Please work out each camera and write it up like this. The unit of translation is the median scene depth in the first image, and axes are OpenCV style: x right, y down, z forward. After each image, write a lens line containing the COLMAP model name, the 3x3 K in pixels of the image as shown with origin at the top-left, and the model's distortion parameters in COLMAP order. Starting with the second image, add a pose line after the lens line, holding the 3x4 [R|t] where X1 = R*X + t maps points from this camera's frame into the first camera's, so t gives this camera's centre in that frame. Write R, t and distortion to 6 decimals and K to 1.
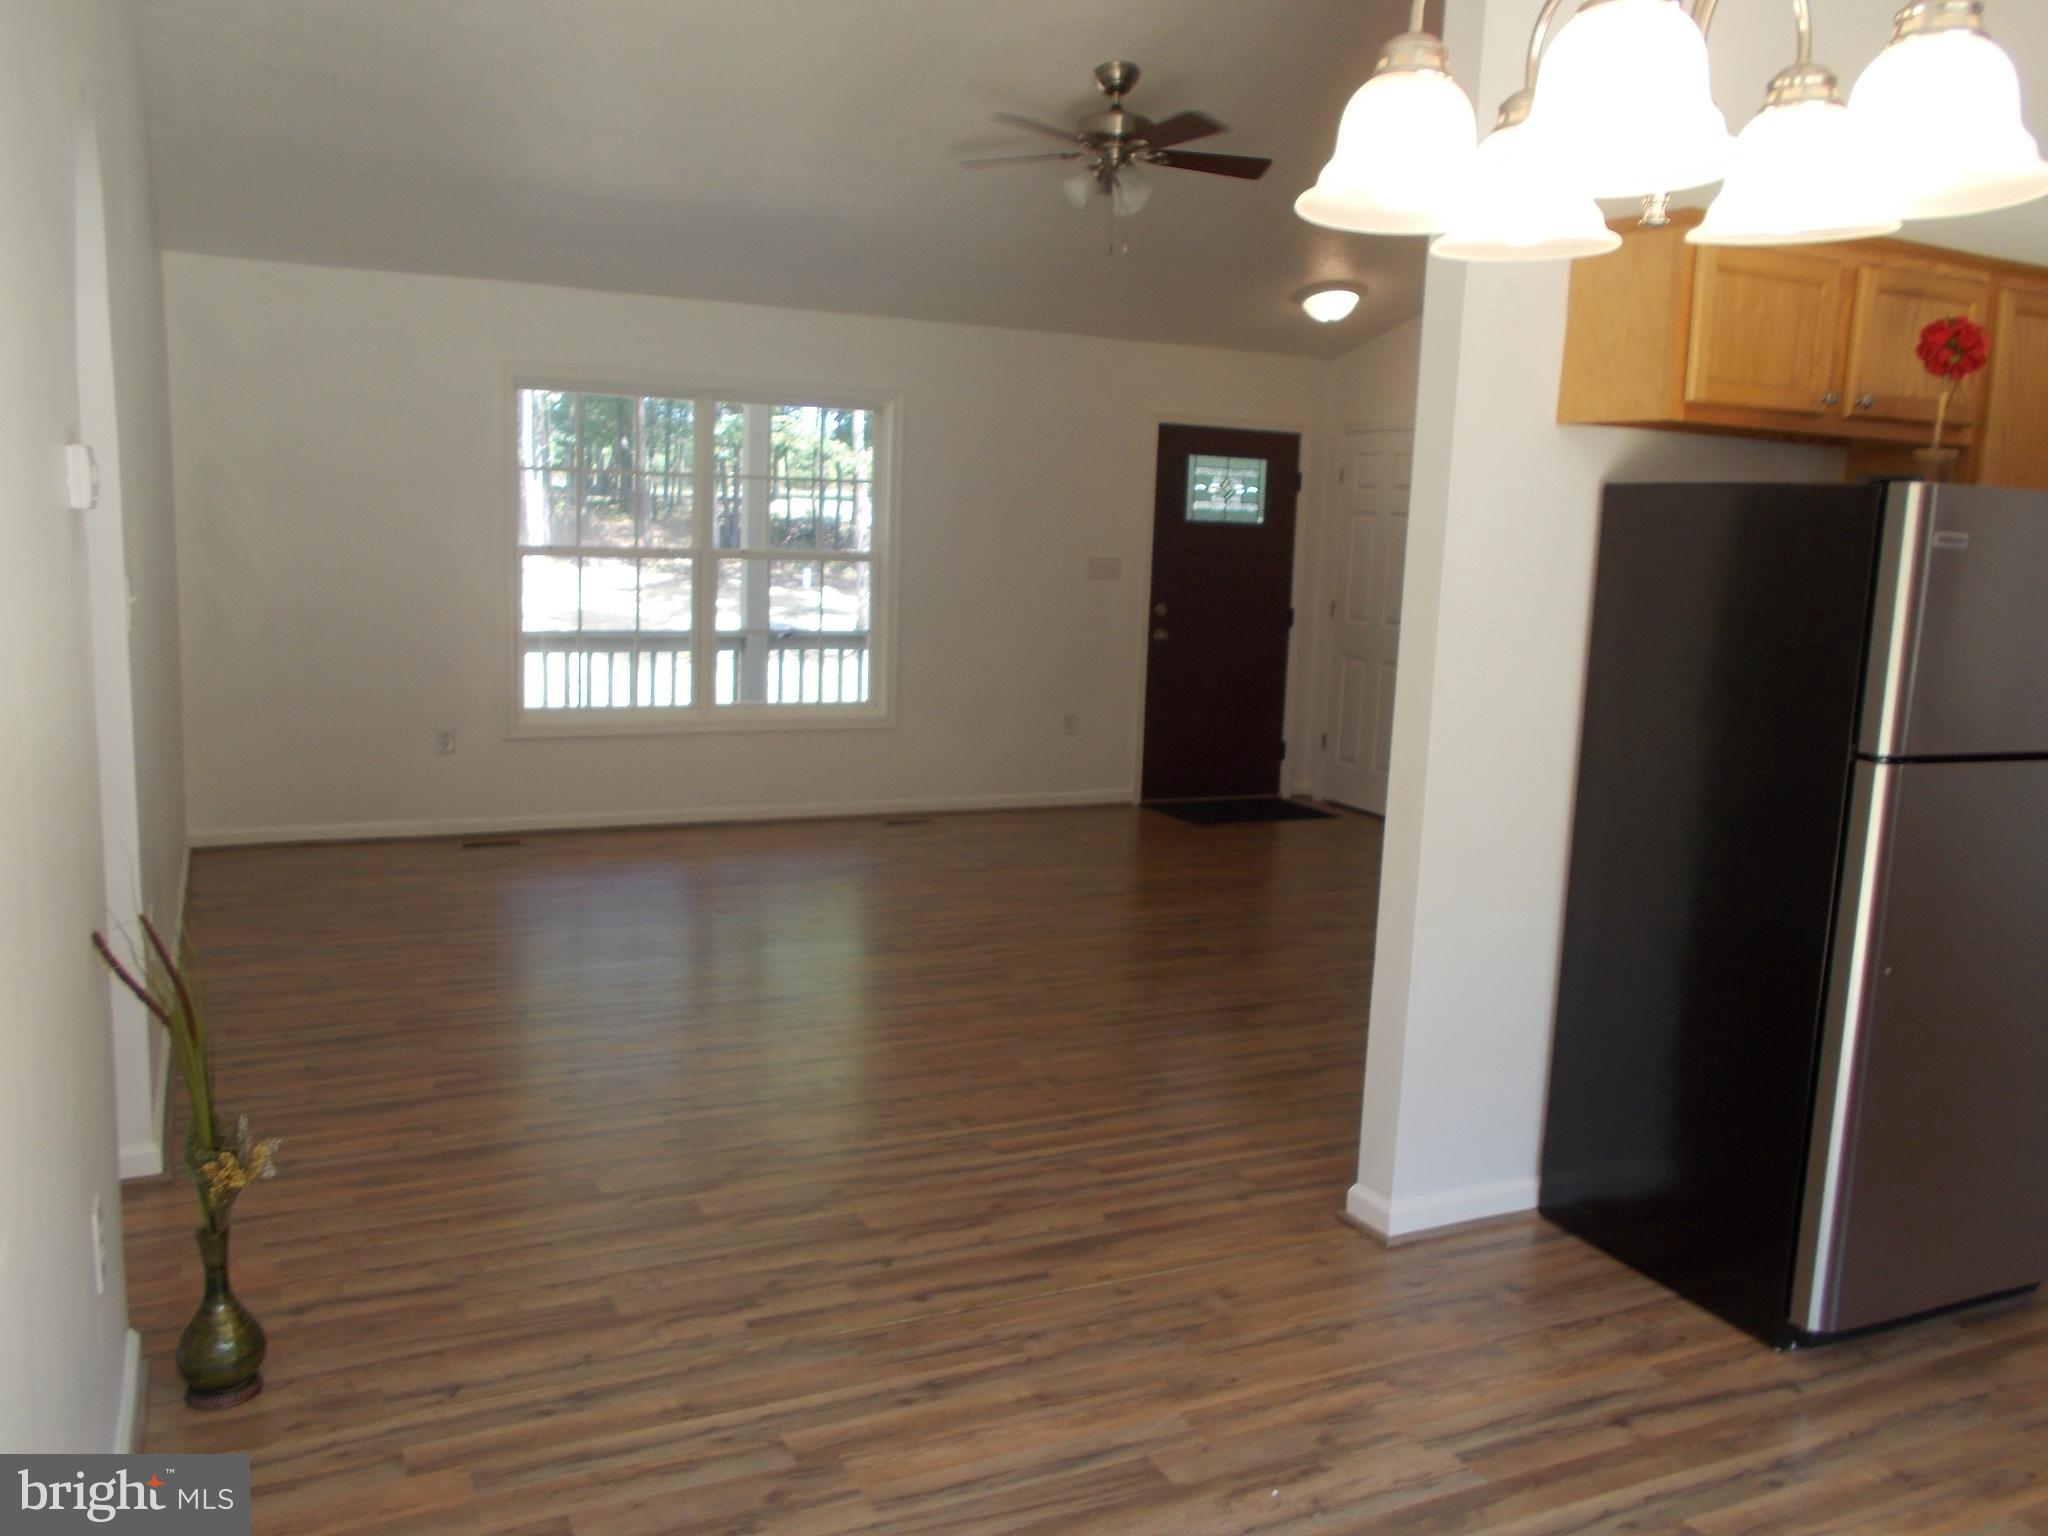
lens RADIAL K [[1551.5, 0, 1024.0], [0, 1551.5, 768.0], [0, 0, 1]] dist [-0.046538, 0.004242]
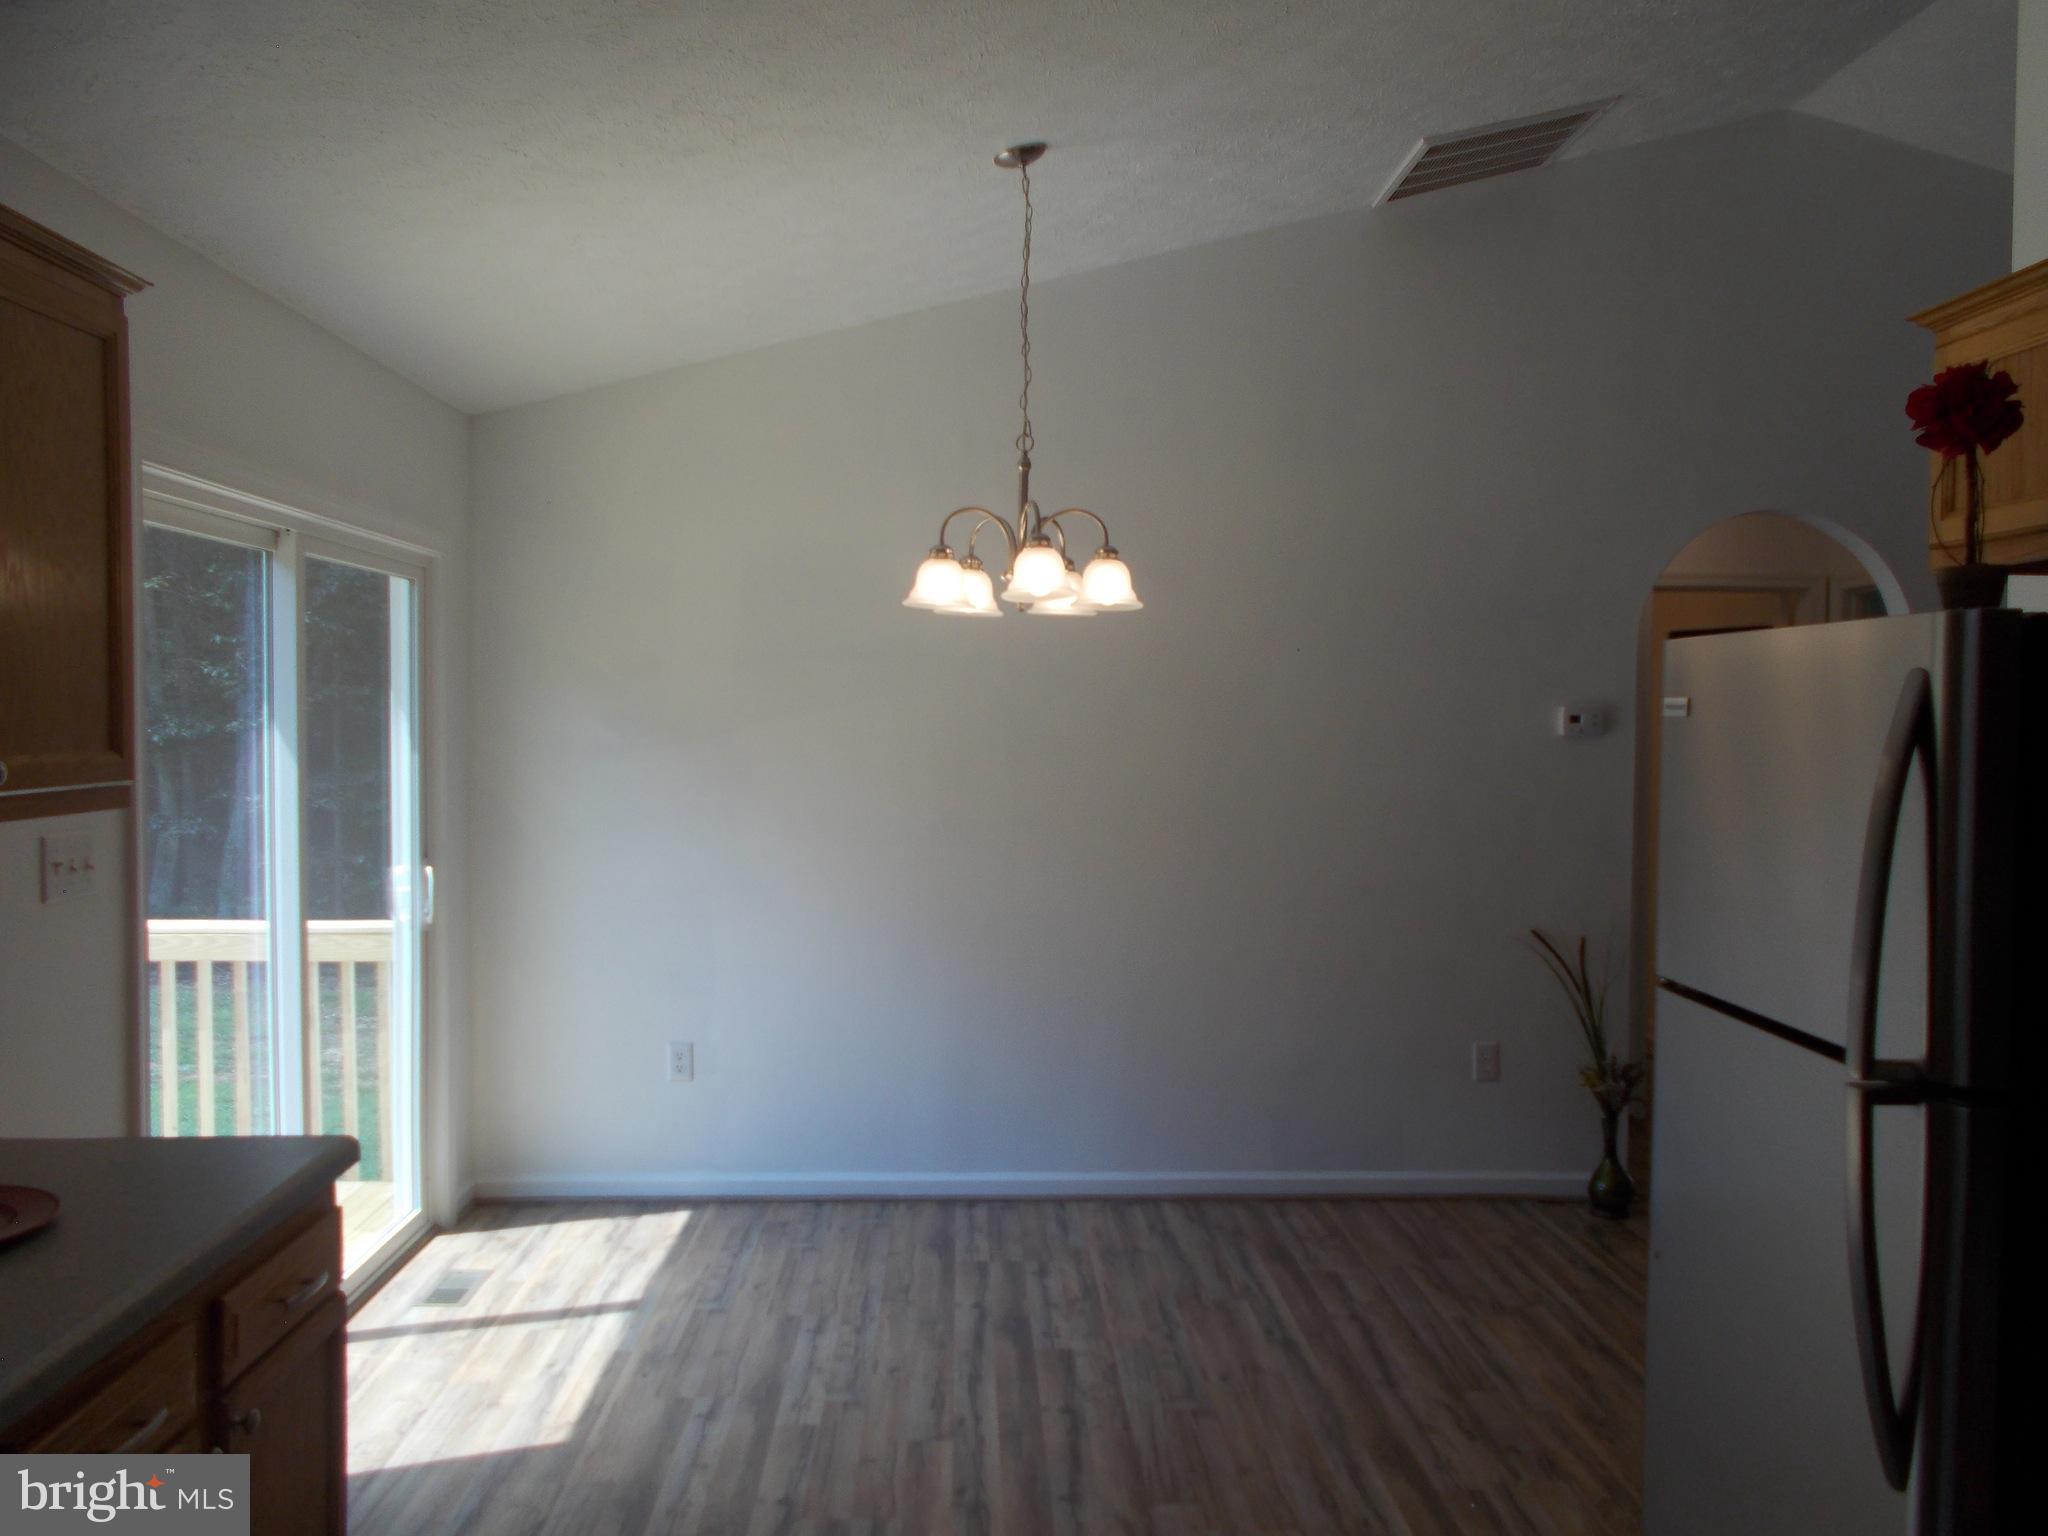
lens RADIAL K [[1551.5, 0, 1024.0], [0, 1551.5, 768.0], [0, 0, 1]] dist [-0.046538, 0.004242]
pose [[-0.375245, -0.004662, -0.926914, 1.466126], [-0.160115, 0.985281, 0.059864, -0.111240], [0.912992, 0.170877, -0.370468, 0.991816]]
